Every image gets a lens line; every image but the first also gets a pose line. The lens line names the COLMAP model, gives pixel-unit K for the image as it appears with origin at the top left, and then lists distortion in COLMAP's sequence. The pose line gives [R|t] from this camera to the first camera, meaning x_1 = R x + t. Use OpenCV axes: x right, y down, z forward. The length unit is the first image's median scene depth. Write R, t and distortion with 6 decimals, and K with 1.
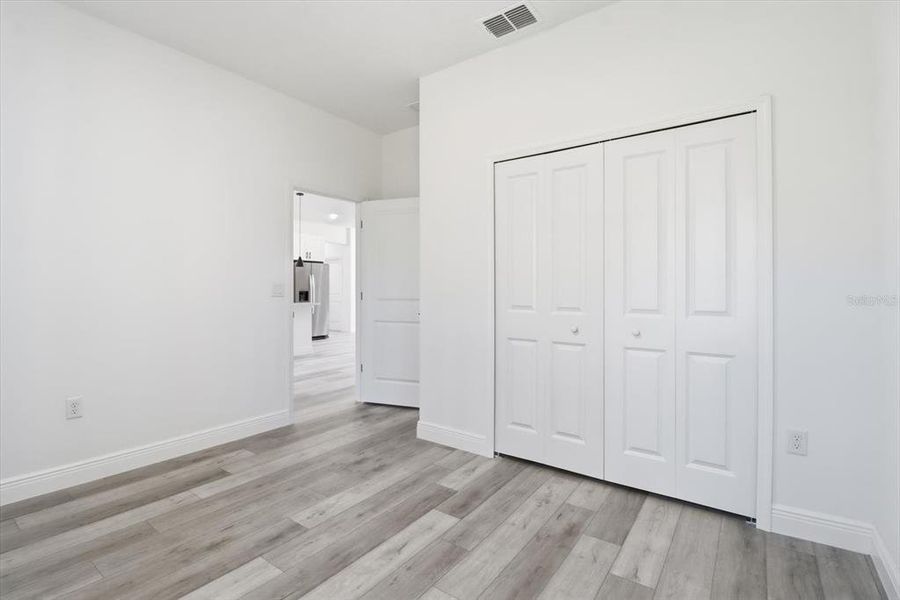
lens RADIAL K [[422.2, 0, 450.5], [0, 422.2, 292.4], [0, 0, 1]] dist [-0.000663, -0.010866]
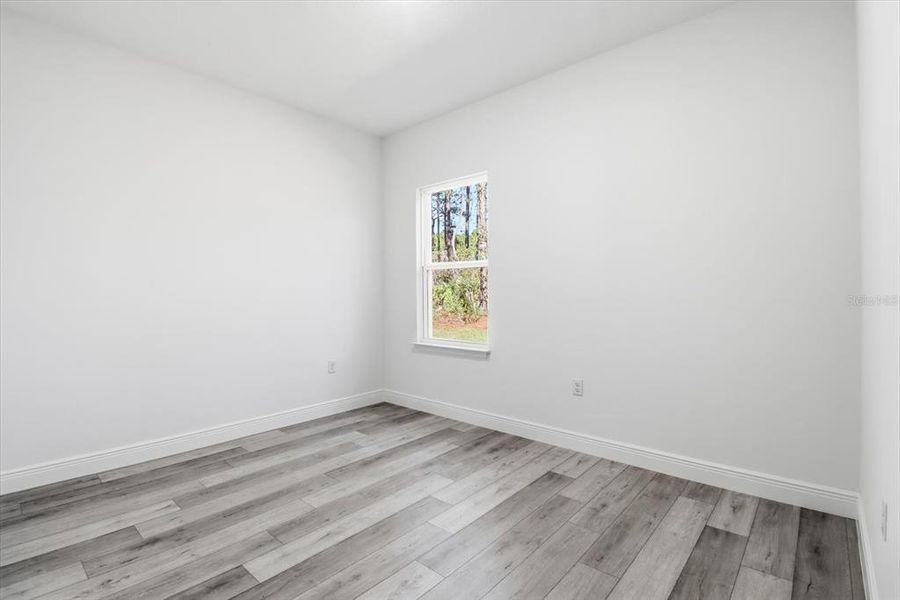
lens RADIAL K [[422.2, 0, 450.5], [0, 422.2, 292.4], [0, 0, 1]] dist [-0.000663, -0.010866]
pose [[-0.995918, 0.004086, 0.090174, -0.505815], [0.003254, 0.999951, -0.009372, 0.000444], [-0.090208, -0.009040, -0.995882, 1.942115]]
